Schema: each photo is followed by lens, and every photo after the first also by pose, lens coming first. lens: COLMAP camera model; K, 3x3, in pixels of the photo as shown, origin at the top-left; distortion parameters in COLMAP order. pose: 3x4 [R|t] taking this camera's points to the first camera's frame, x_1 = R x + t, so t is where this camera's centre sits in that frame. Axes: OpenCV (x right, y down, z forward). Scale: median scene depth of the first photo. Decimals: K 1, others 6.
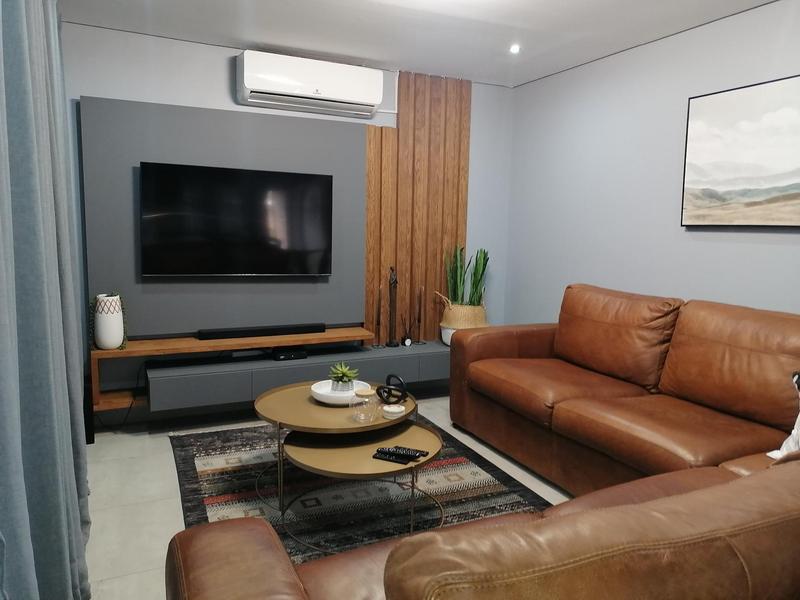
lens RADIAL K [[586.4, 0, 398.6], [0, 586.4, 295.8], [0, 0, 1]] dist [-0.029000, 0.029735]
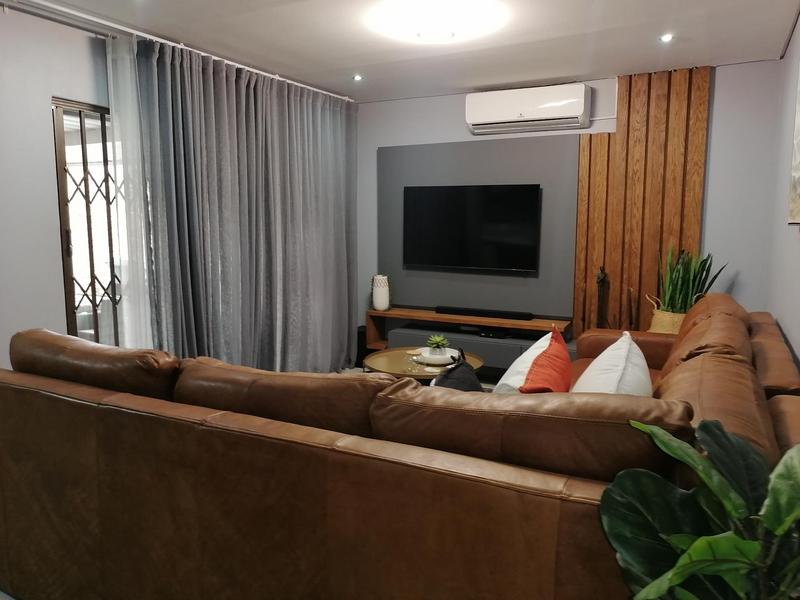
lens RADIAL K [[596.4, 0, 400.0], [0, 596.4, 300.0], [0, 0, 1]] dist [-0.042230, -0.001829]
pose [[0.586220, 0.080990, -0.806093, 0.716490], [-0.084613, 0.995670, 0.038504, -0.001392], [0.805721, 0.045635, 0.590534, 0.109461]]
